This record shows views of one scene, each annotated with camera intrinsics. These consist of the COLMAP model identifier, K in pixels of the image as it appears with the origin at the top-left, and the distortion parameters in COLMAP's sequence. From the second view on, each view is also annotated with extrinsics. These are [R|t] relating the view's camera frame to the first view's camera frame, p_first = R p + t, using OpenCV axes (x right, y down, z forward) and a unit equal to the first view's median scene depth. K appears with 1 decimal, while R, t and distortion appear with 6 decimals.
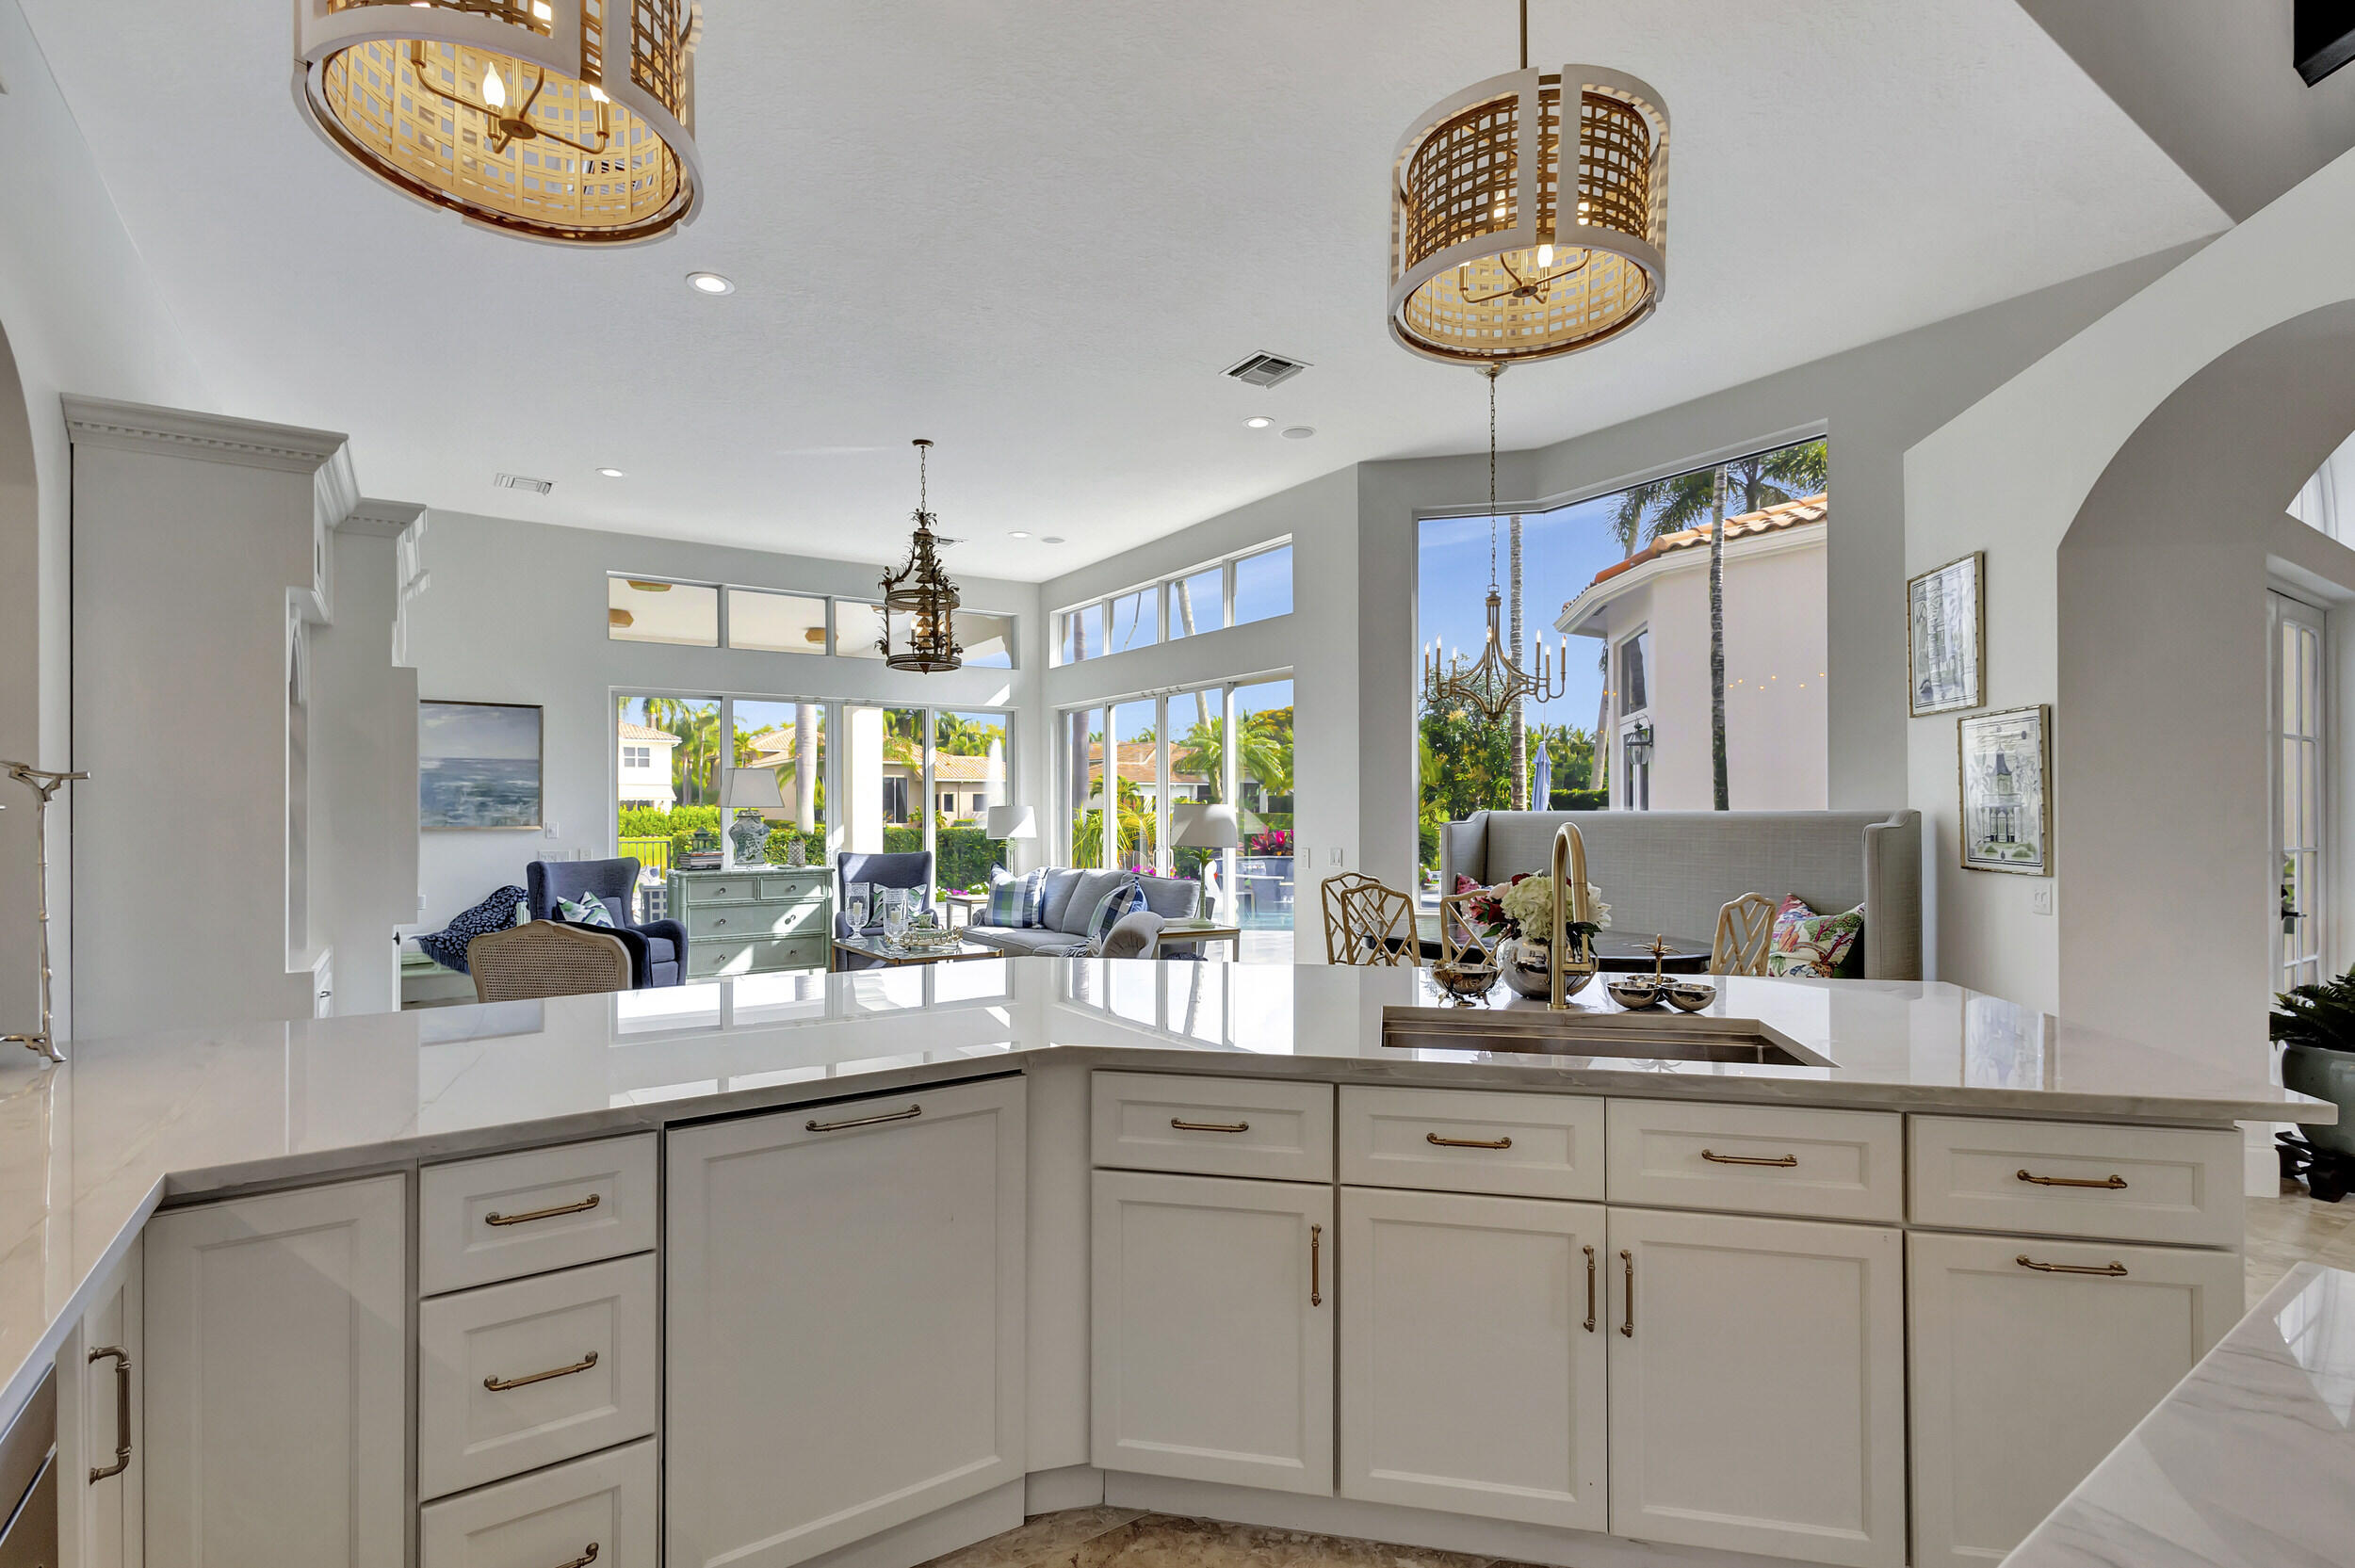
lens RADIAL K [[1083.9, 0, 1163.9], [0, 1083.9, 793.2], [0, 0, 1]] dist [0.011395, -0.000072]
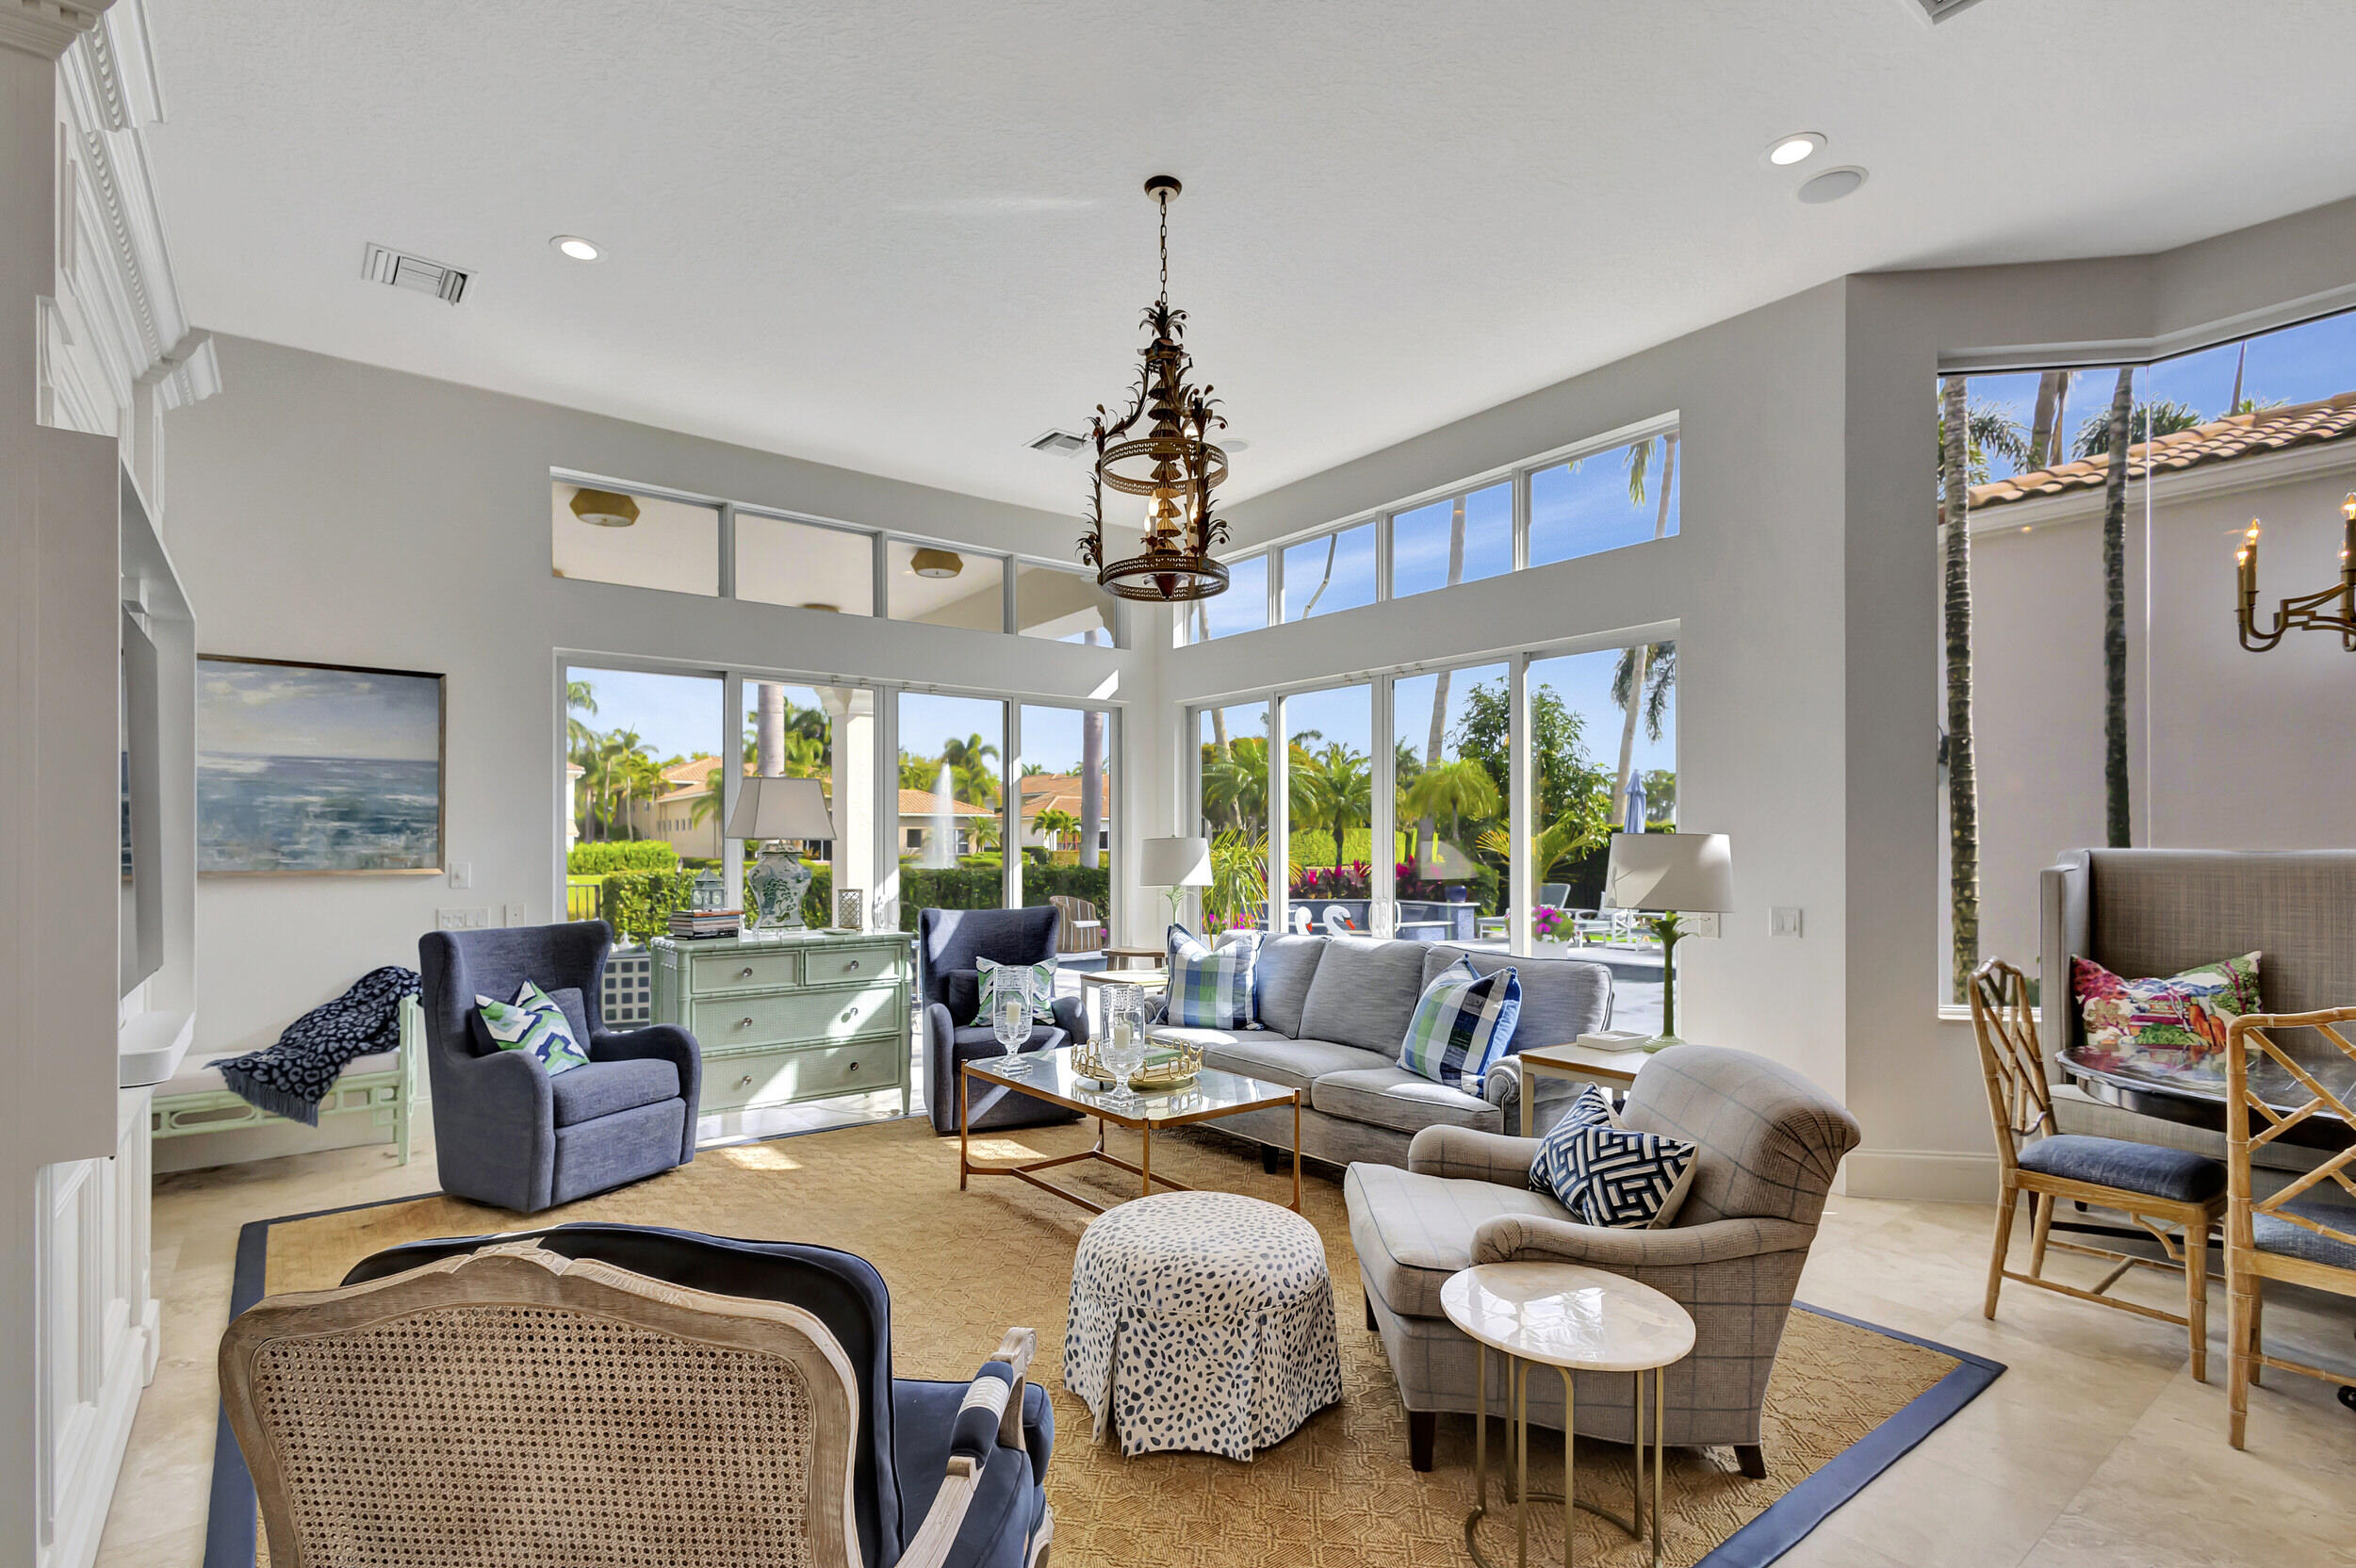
lens RADIAL K [[1101.3, 0, 1175.6], [0, 1101.3, 833.7], [0, 0, 1]] dist [0.010924, -0.000295]
pose [[0.997160, 0.002717, 0.075260, -0.210109], [-0.002956, 0.999991, 0.003054, 0.007283], [-0.075251, -0.003268, 0.997159, 0.351574]]
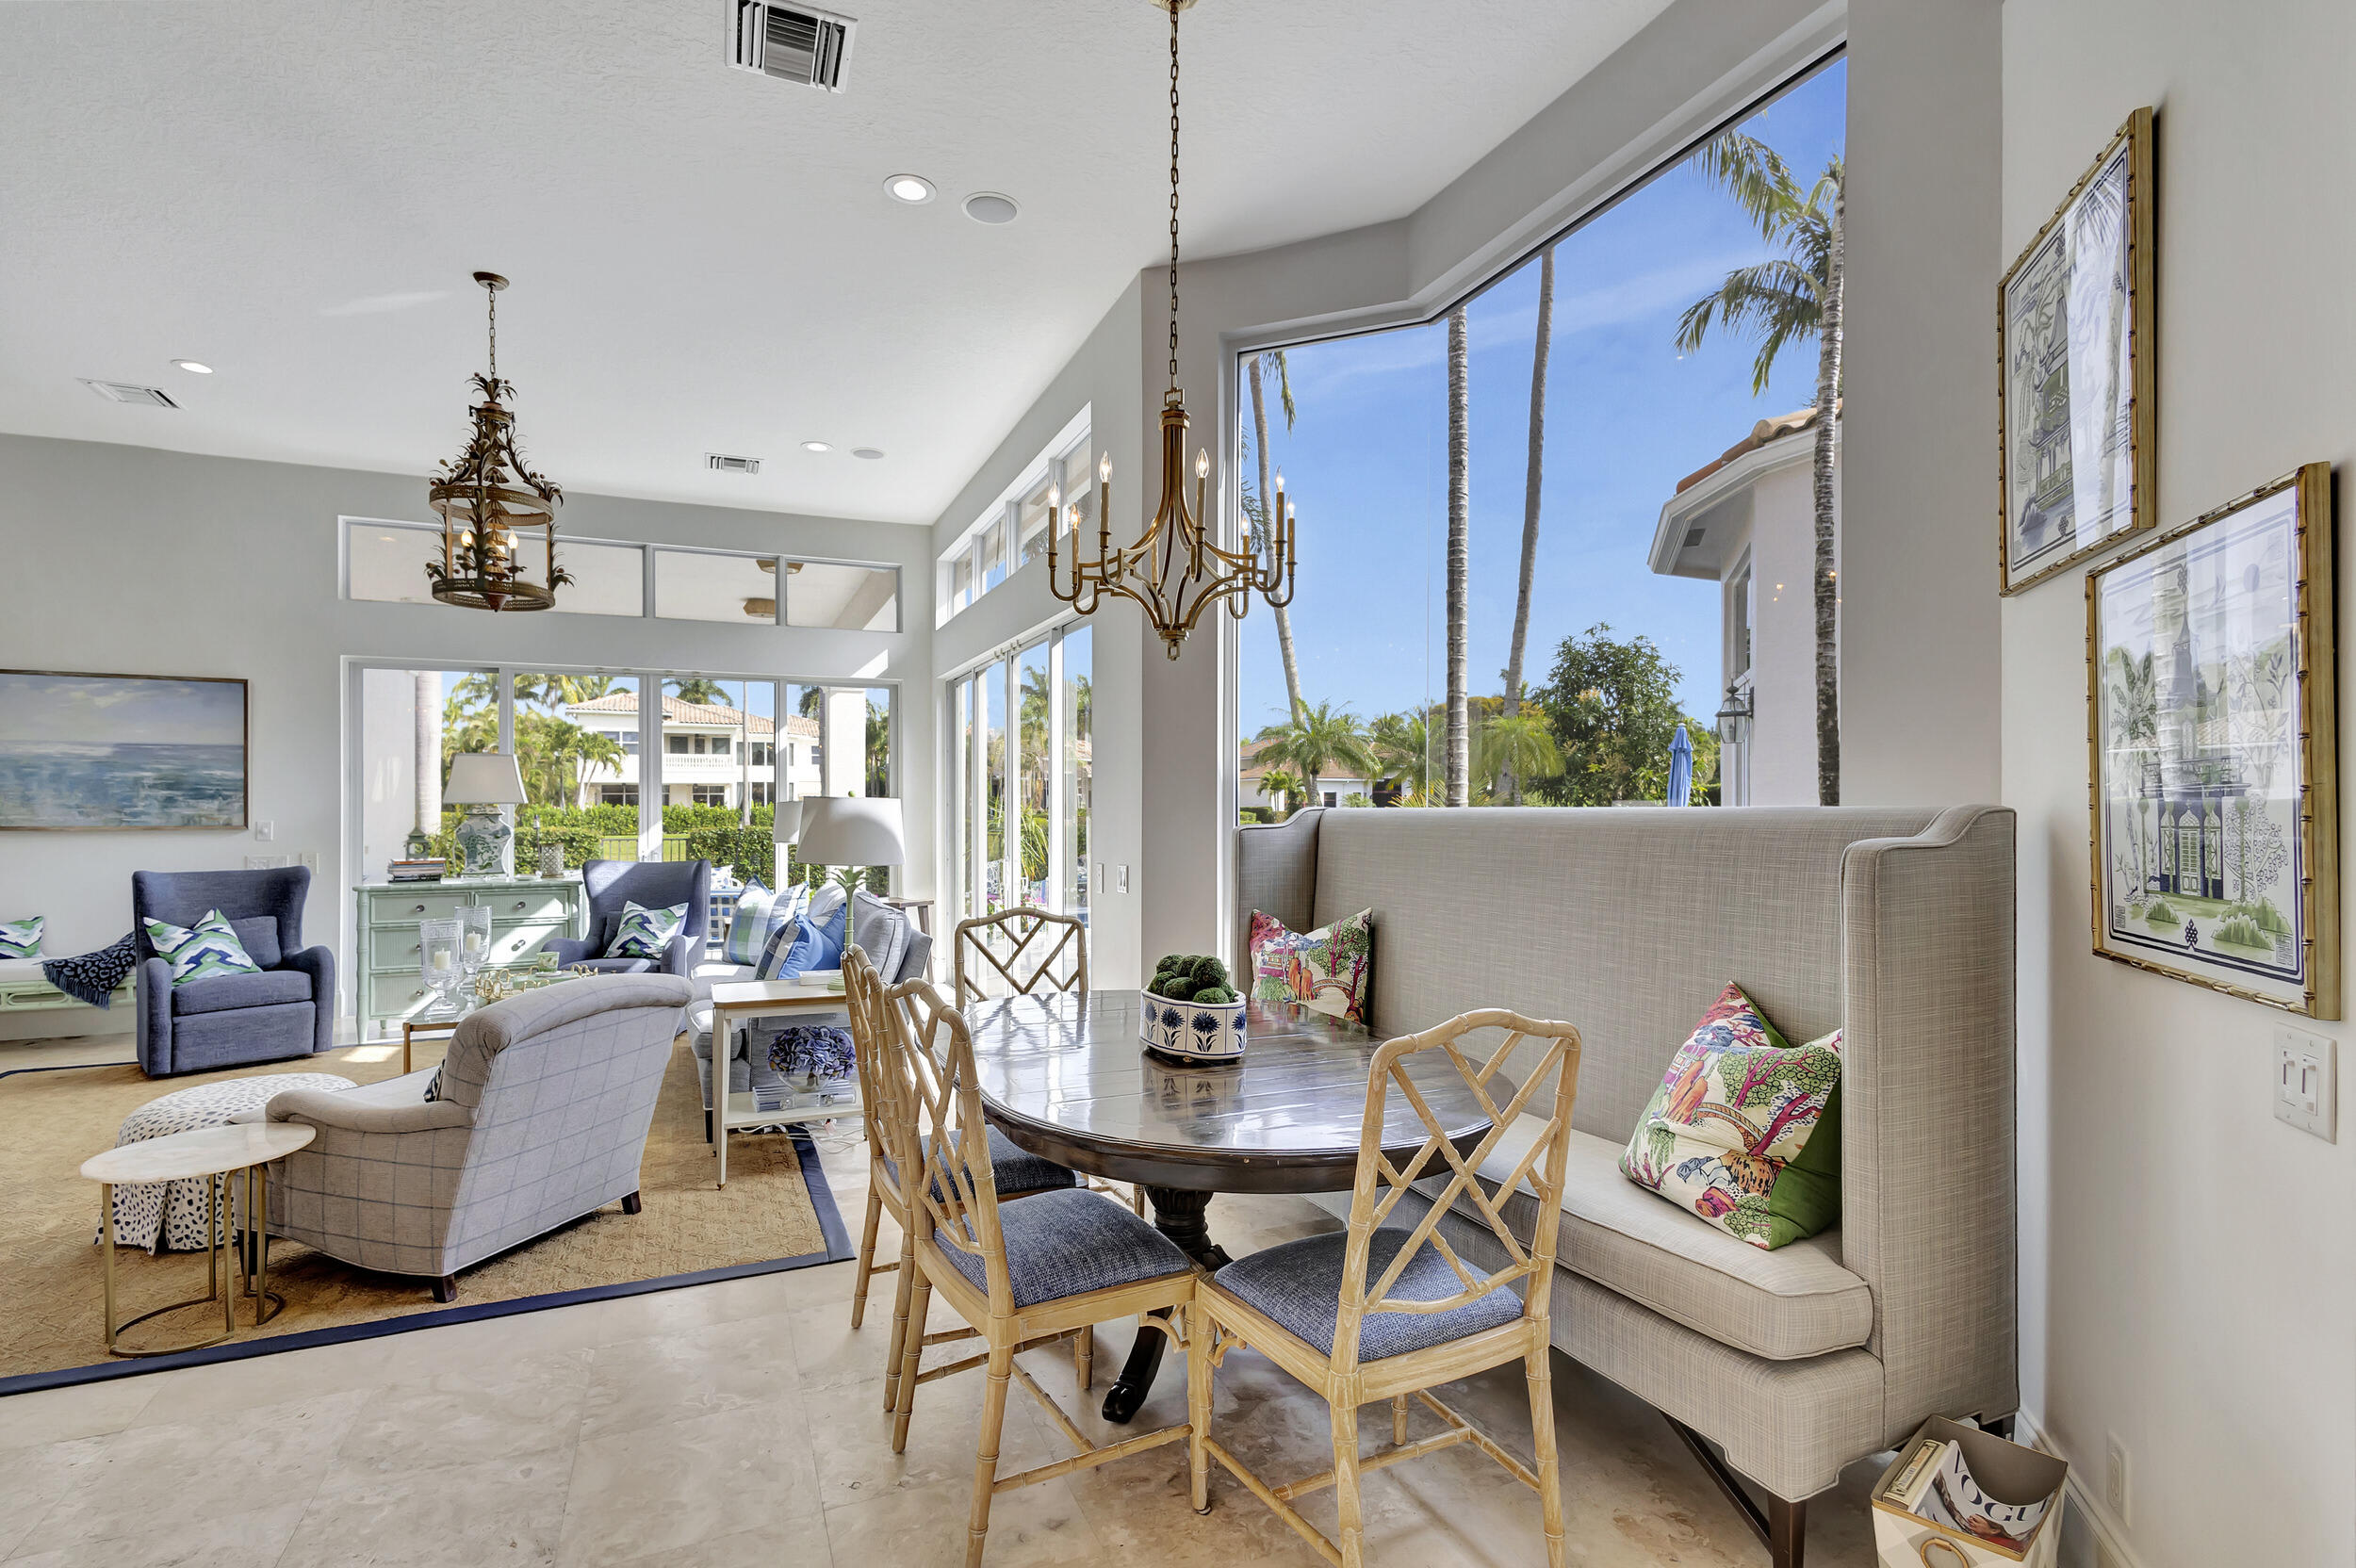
lens RADIAL K [[1097.4, 0, 1155.2], [0, 1097.4, 793.5], [0, 0, 1]] dist [0.010837, 0.000170]
pose [[0.984238, -0.001508, -0.176841, 0.262789], [0.001949, 0.999995, 0.002320, 0.005374], [0.176837, -0.002628, 0.984237, 0.307611]]
